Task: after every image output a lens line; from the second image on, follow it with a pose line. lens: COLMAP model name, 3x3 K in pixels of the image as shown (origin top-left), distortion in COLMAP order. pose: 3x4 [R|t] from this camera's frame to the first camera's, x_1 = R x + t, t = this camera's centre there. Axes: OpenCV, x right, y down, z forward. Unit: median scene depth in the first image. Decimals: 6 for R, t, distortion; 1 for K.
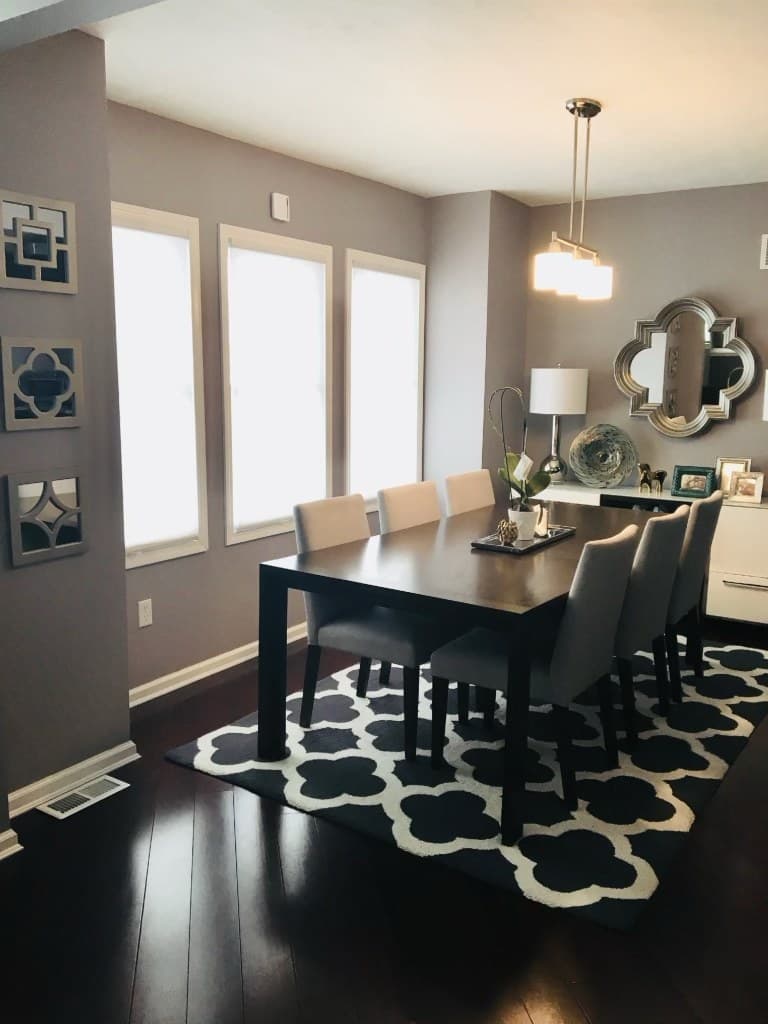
lens RADIAL K [[867.5, 0, 387.3], [0, 867.5, 507.0], [0, 0, 1]] dist [0.120237, -0.201833]
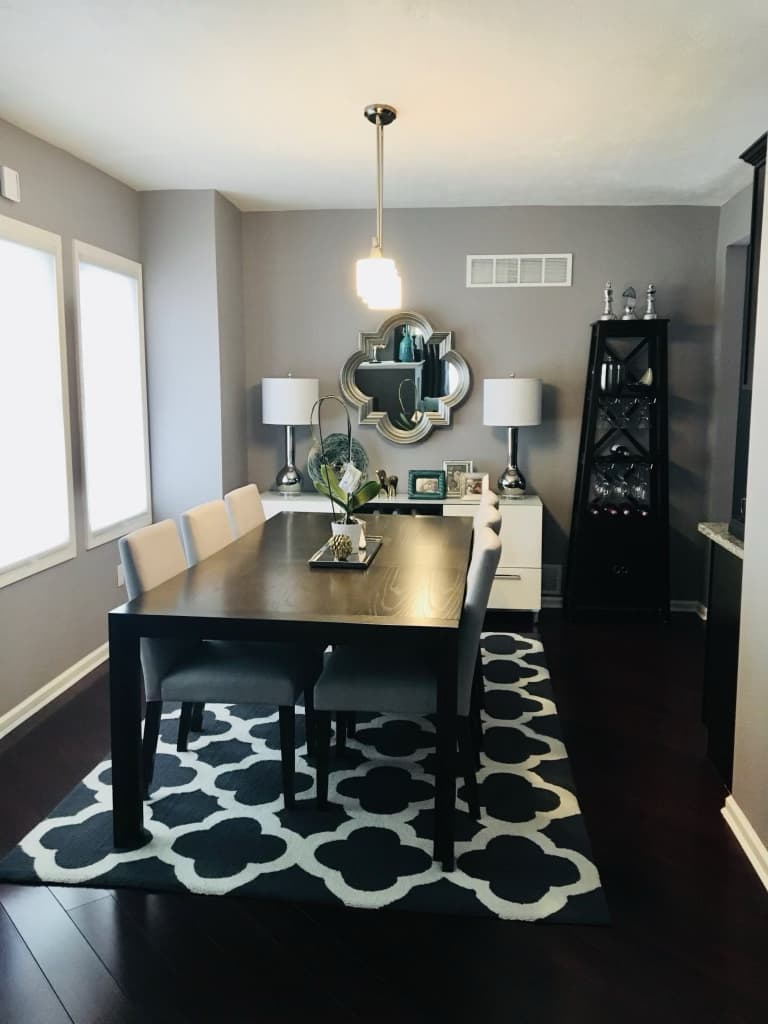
lens RADIAL K [[867.5, 0, 387.3], [0, 867.5, 507.0], [0, 0, 1]] dist [0.120237, -0.201833]
pose [[0.887748, -0.073224, 0.454468, -0.239538], [0.079364, 0.996830, 0.005583, -0.015896], [-0.453436, 0.031112, 0.890746, 0.118710]]
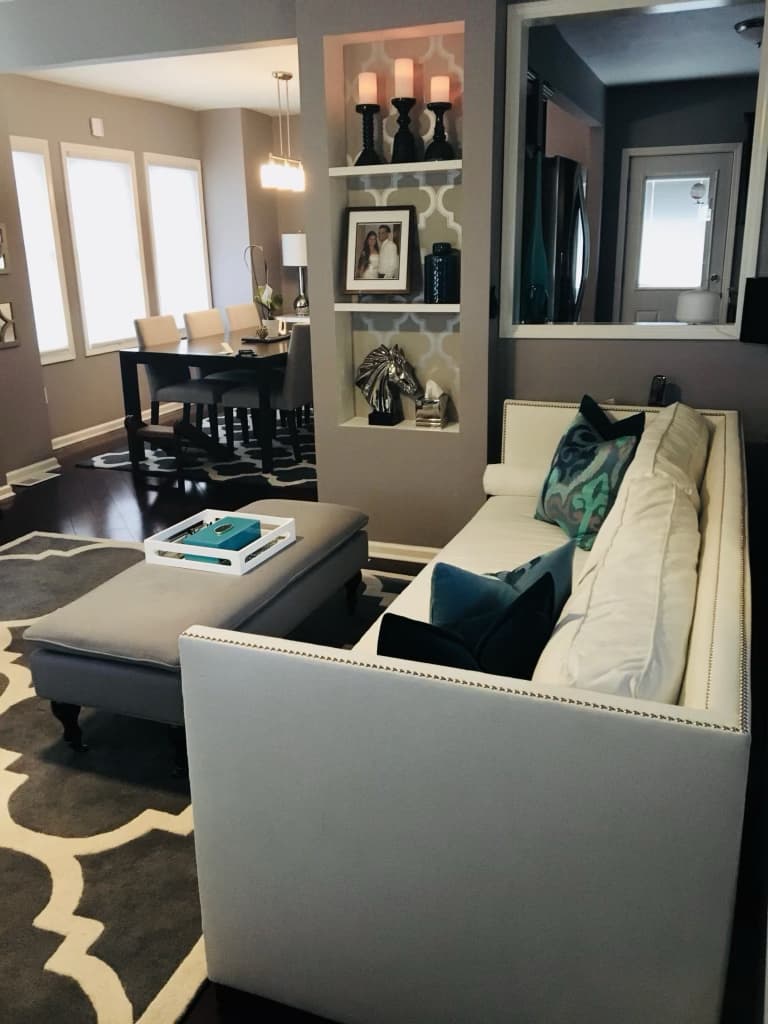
lens RADIAL K [[867.5, 0, 387.3], [0, 867.5, 507.0], [0, 0, 1]] dist [0.120237, -0.201833]
pose [[0.974450, -0.092901, 0.204491, -0.007361], [0.063102, 0.987016, 0.147709, 0.127812], [-0.215558, -0.131032, 0.967660, -0.770558]]
